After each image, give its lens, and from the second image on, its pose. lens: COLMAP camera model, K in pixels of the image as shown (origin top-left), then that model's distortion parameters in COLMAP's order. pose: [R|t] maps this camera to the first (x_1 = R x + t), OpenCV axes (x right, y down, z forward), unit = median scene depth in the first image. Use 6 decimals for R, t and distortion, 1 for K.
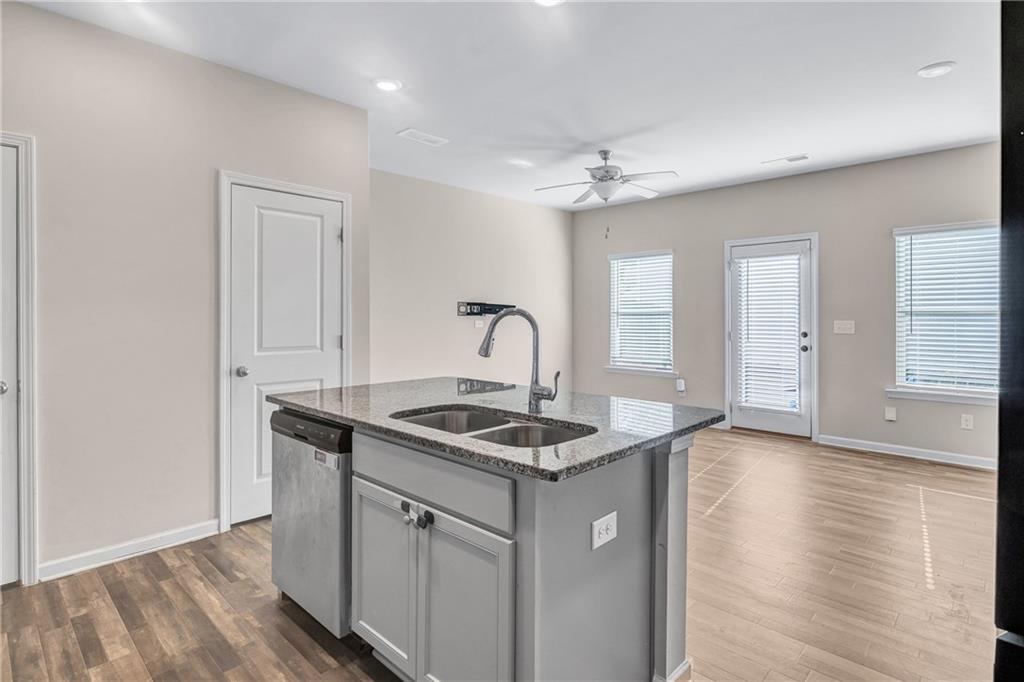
lens RADIAL K [[520.5, 0, 513.2], [0, 520.5, 315.6], [0, 0, 1]] dist [-0.006568, -0.002589]
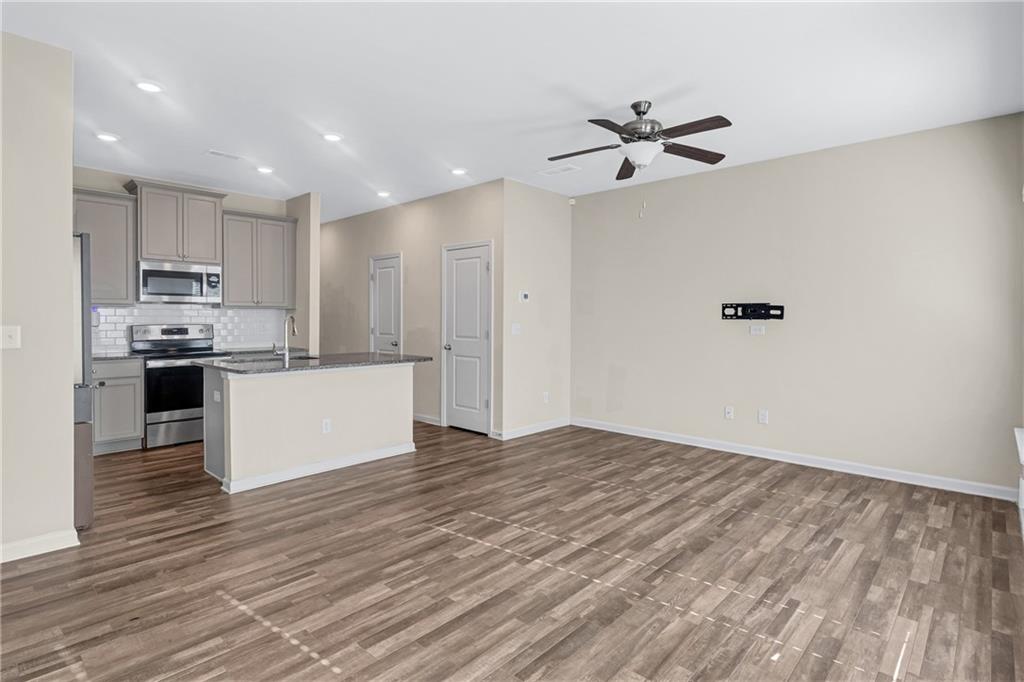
lens RADIAL K [[520.5, 0, 518.4], [0, 520.5, 325.3], [0, 0, 1]] dist [-0.006568, -0.002589]
pose [[0.019495, 0.012112, -0.999737, 0.827463], [-0.002676, 0.999924, 0.012062, 0.000590], [0.999806, 0.002440, 0.019526, 0.714161]]
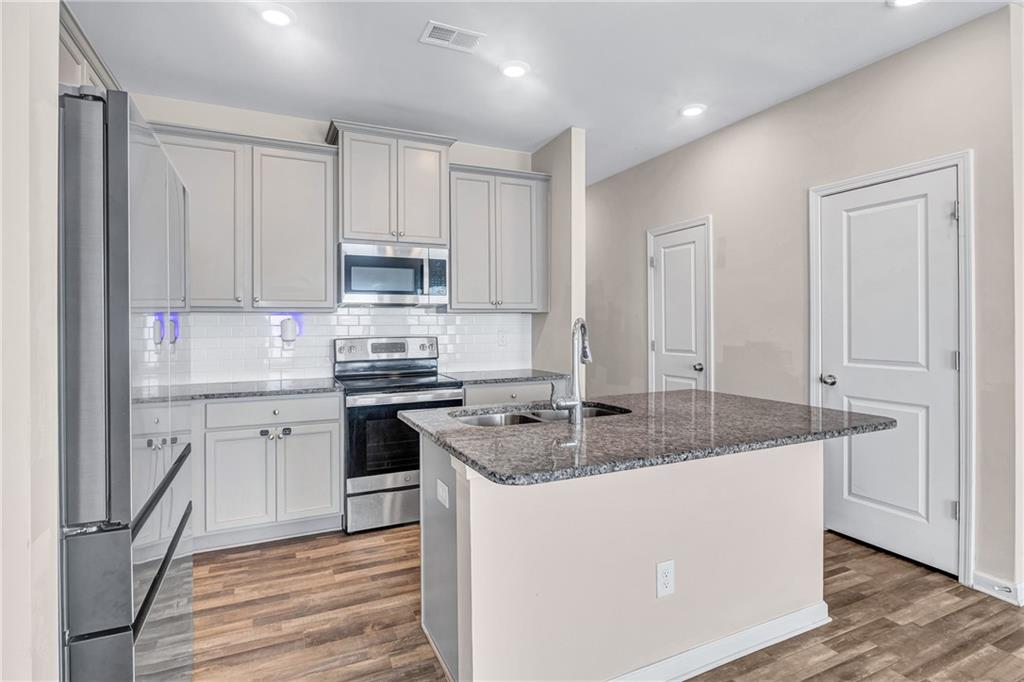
lens RADIAL K [[564.5, 0, 510.1], [0, 564.5, 317.3], [0, 0, 1]] dist [0.066825, -0.000277]
pose [[-0.349582, -0.017318, -0.936746, 0.415930], [0.005250, 0.999777, -0.020442, 0.002545], [0.936891, -0.012064, -0.349413, 0.457901]]
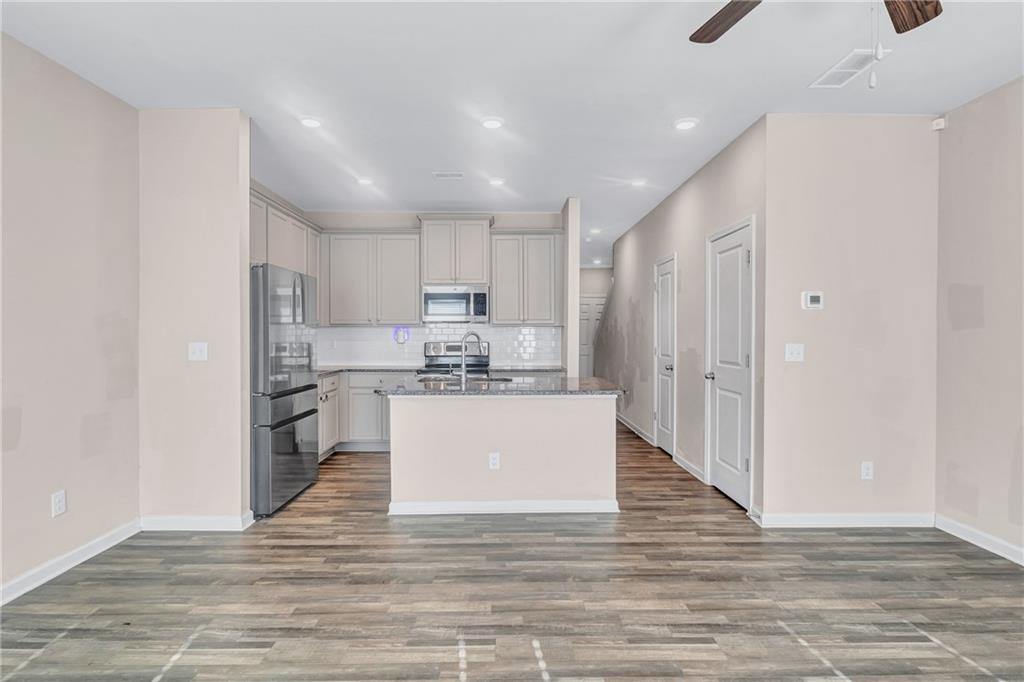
lens RADIAL K [[520.5, 0, 502.2], [0, 520.5, 344.6], [0, 0, 1]] dist [-0.006568, -0.002589]
pose [[-0.713831, 0.010640, -0.700237, 0.484700], [-0.001319, 0.999862, 0.016538, -0.000275], [0.700316, 0.012729, -0.713719, 0.943695]]
